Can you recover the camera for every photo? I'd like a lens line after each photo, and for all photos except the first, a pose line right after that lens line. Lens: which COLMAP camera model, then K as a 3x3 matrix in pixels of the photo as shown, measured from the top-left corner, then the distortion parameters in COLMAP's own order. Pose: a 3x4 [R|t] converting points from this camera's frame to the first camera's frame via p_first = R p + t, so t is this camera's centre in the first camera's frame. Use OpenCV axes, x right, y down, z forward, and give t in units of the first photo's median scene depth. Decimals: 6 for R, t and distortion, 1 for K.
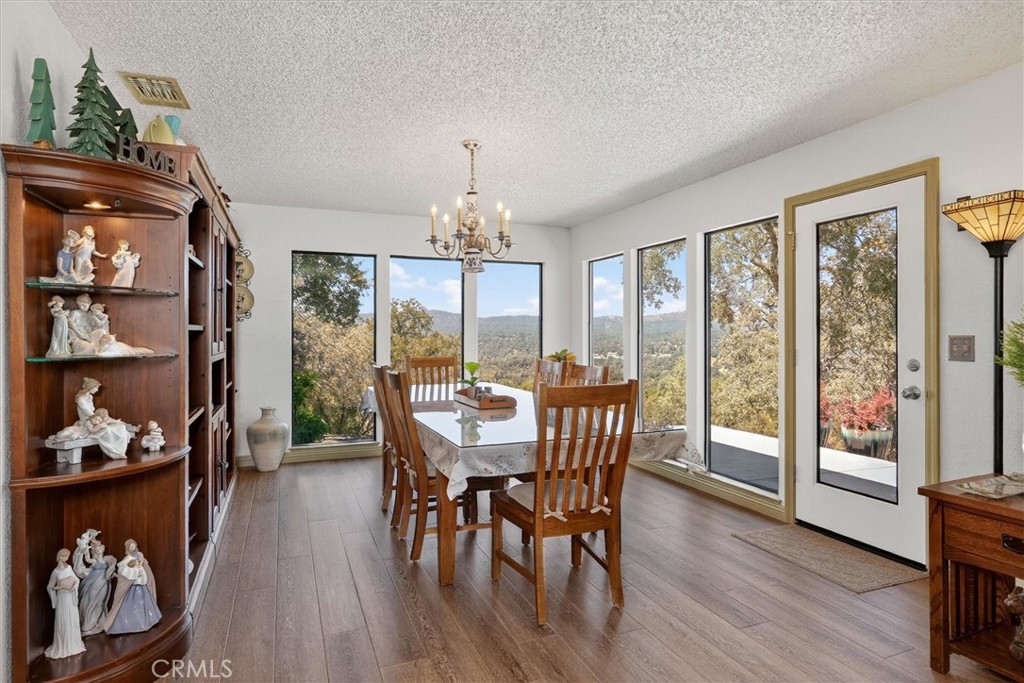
lens RADIAL K [[630.6, 0, 509.8], [0, 630.6, 337.8], [0, 0, 1]] dist [-0.011981, 0.000821]
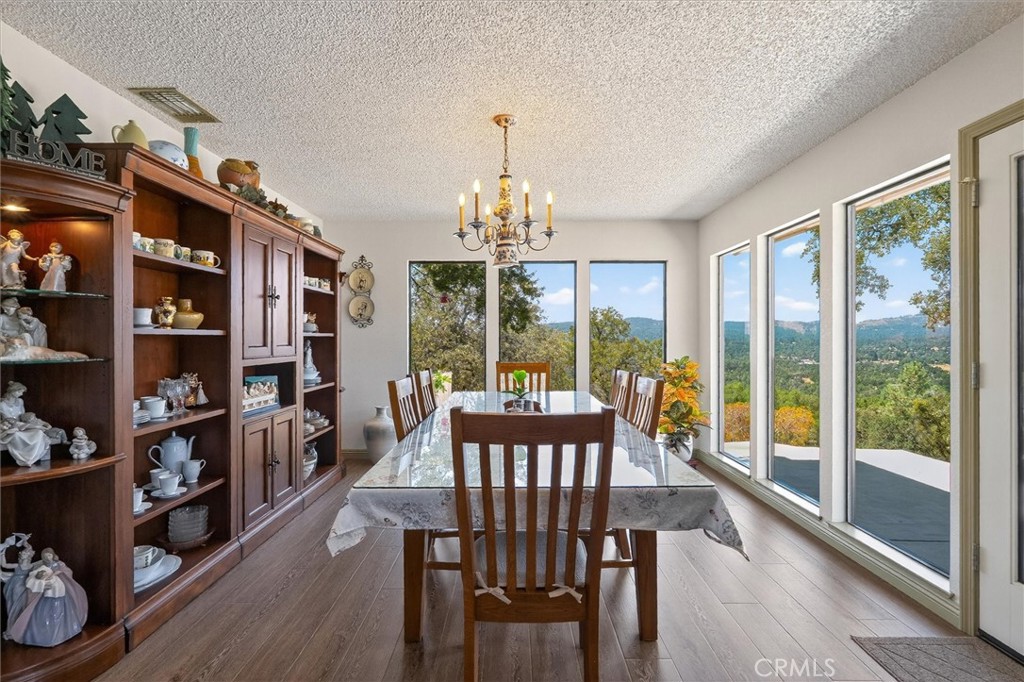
lens RADIAL K [[527.8, 0, 515.5], [0, 527.8, 340.5], [0, 0, 1]] dist [-0.005436, -0.002601]
pose [[0.918178, 0.001172, -0.396166, 0.278666], [-0.002748, 0.999990, -0.003410, -0.000847], [0.396158, 0.004219, 0.918173, 0.389939]]
